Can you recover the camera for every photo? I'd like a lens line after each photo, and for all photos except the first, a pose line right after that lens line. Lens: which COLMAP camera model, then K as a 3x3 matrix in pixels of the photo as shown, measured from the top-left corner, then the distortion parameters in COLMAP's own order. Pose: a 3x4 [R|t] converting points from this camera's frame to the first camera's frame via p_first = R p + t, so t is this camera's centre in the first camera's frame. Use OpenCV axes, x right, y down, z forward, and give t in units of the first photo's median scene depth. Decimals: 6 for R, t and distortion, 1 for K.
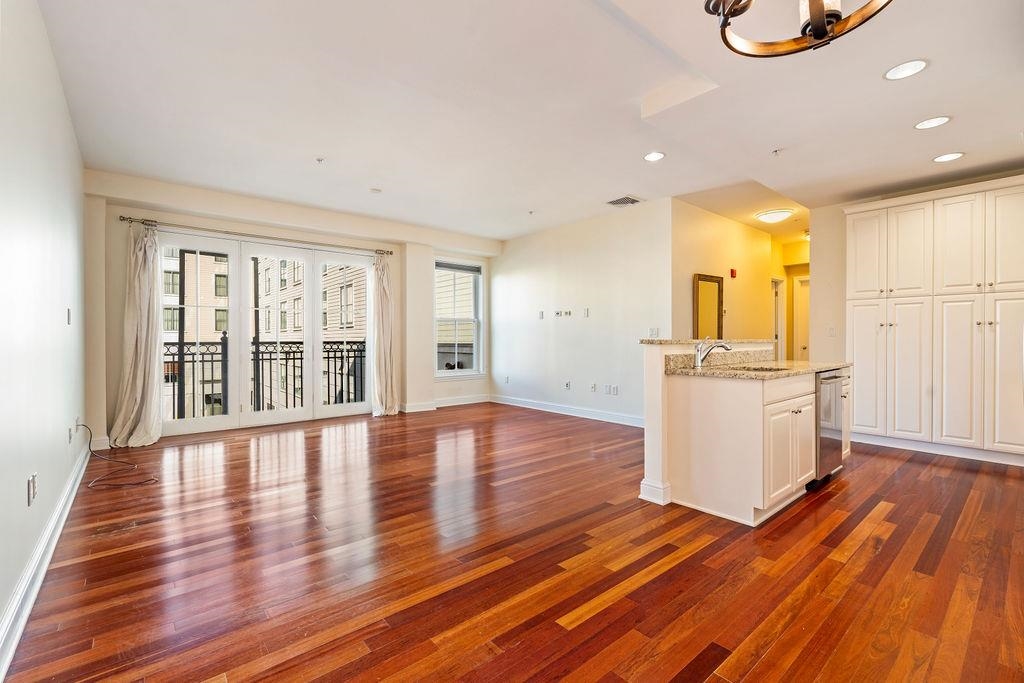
lens RADIAL K [[449.2, 0, 512.4], [0, 449.2, 338.7], [0, 0, 1]] dist [-0.001260, 0.000648]
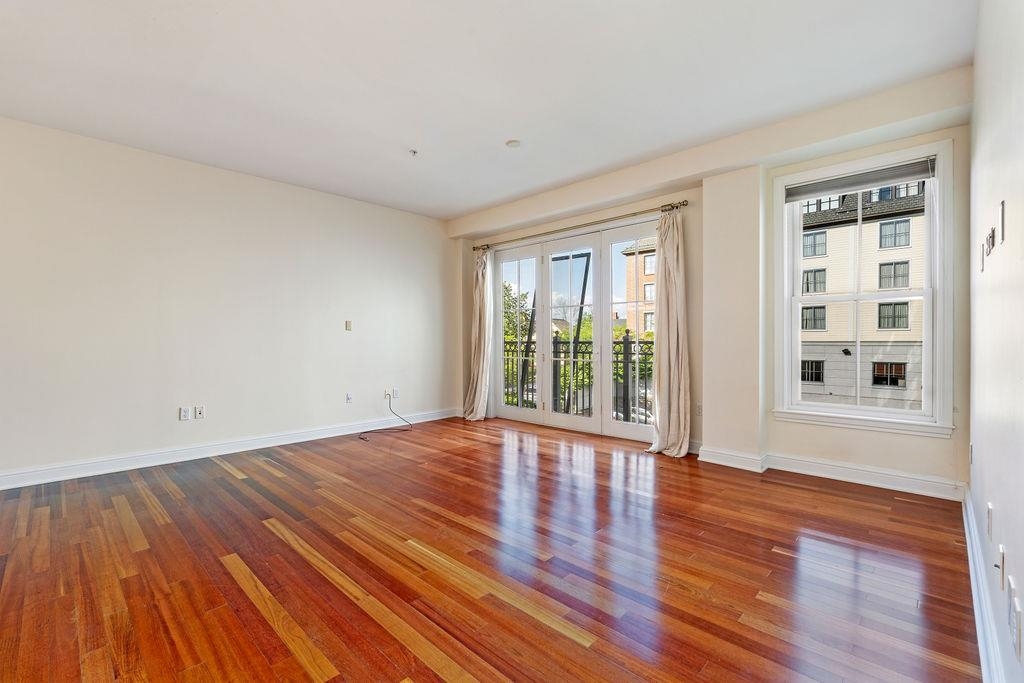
lens RADIAL K [[449.2, 0, 512.4], [0, 449.2, 338.7], [0, 0, 1]] dist [-0.001260, 0.000648]
pose [[0.092301, 0.001000, -0.995731, 0.374372], [-0.001392, 0.999999, 0.000876, 0.001479], [0.995730, 0.001305, 0.092302, 0.758483]]
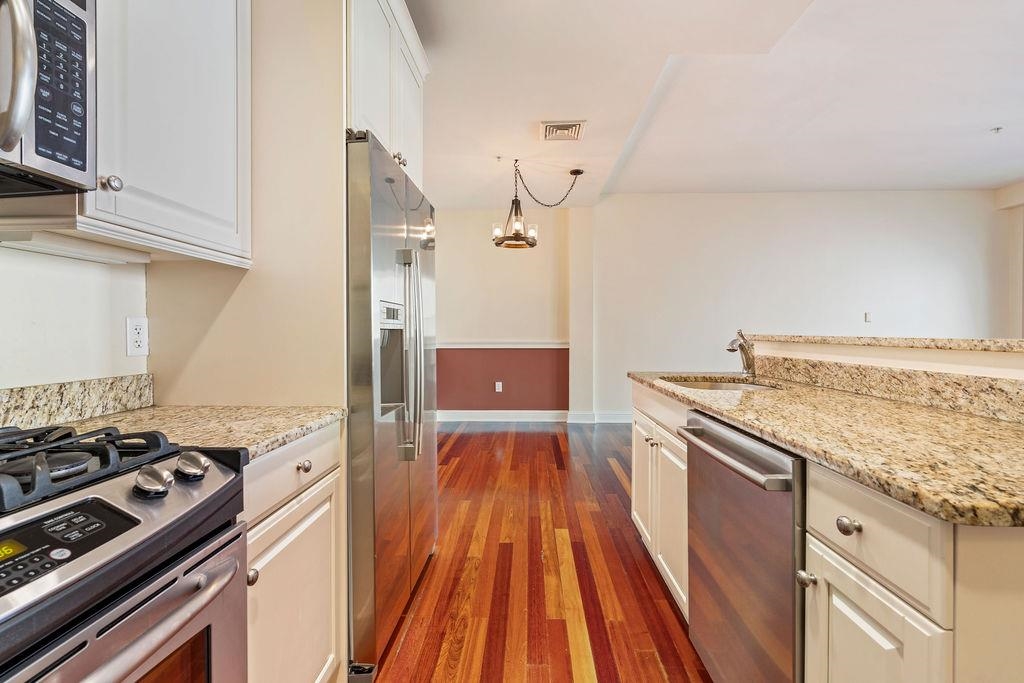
lens RADIAL K [[447.6, 0, 512.0], [0, 447.6, 335.2], [0, 0, 1]] dist [0.000239, -0.000068]
pose [[-0.678335, 0.010266, -0.734681, 0.594096], [0.001723, 0.999922, 0.012382, -0.002781], [0.734751, 0.007134, -0.678300, 0.609313]]
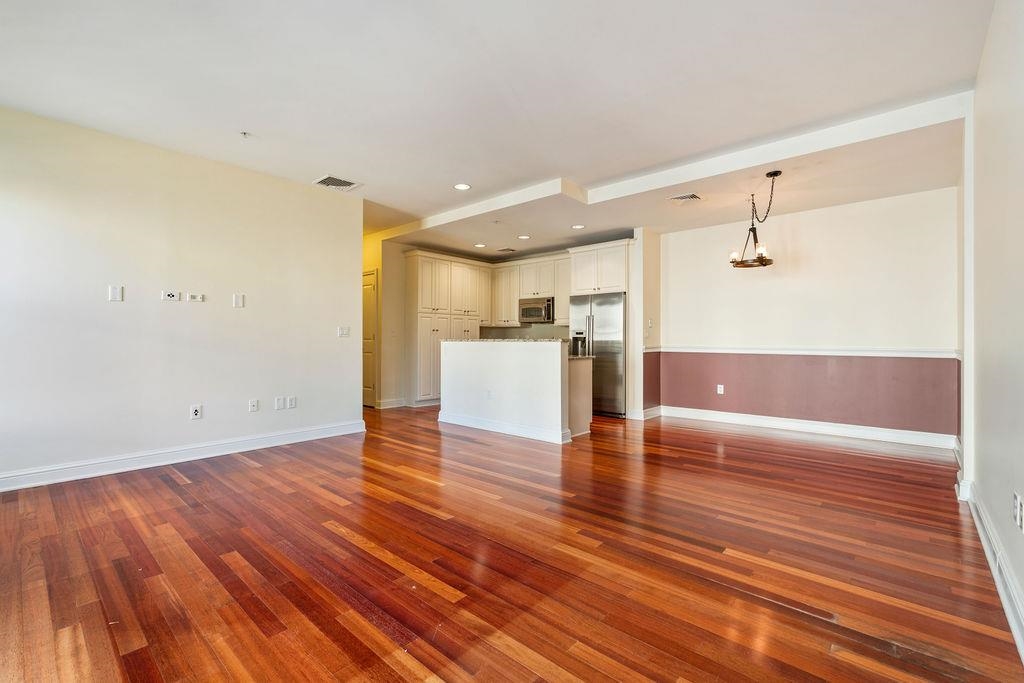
lens RADIAL K [[449.2, 0, 512.4], [0, 449.2, 338.7], [0, 0, 1]] dist [-0.001260, 0.000648]
pose [[-0.139267, 0.003622, 0.990248, -0.602321], [0.001297, 0.999993, -0.003476, 0.004353], [-0.990254, 0.000800, -0.139271, 0.697962]]
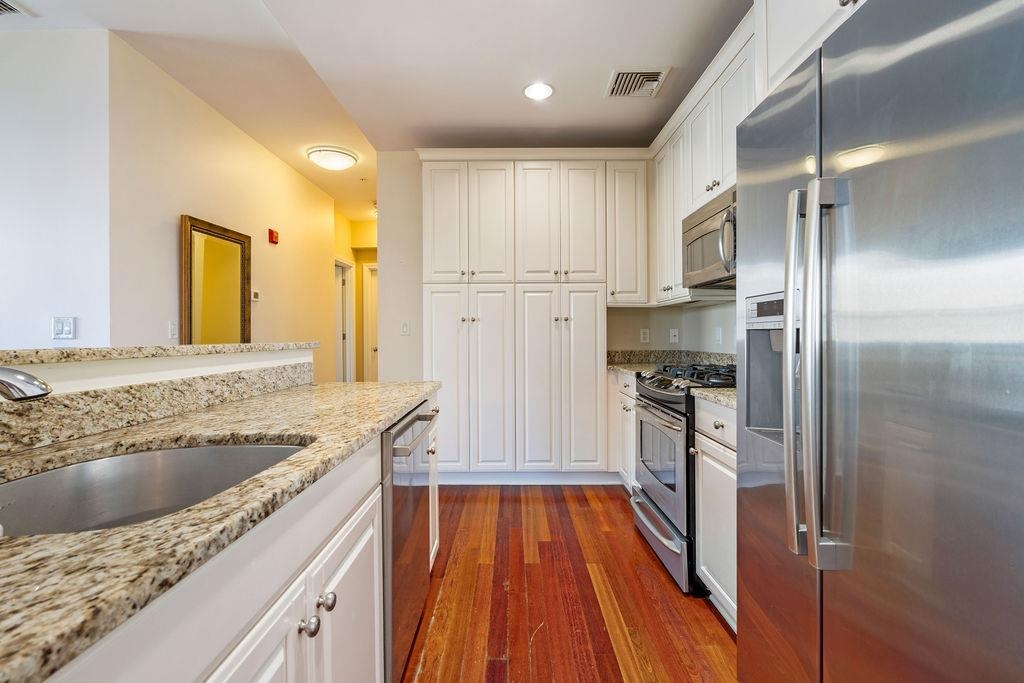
lens RADIAL K [[449.2, 0, 512.4], [0, 449.2, 338.7], [0, 0, 1]] dist [-0.001260, 0.000648]
pose [[0.649585, -0.007052, 0.760257, 0.236833], [0.007986, 0.999965, 0.002452, -0.000838], [-0.760247, 0.004479, 0.649618, 0.345097]]
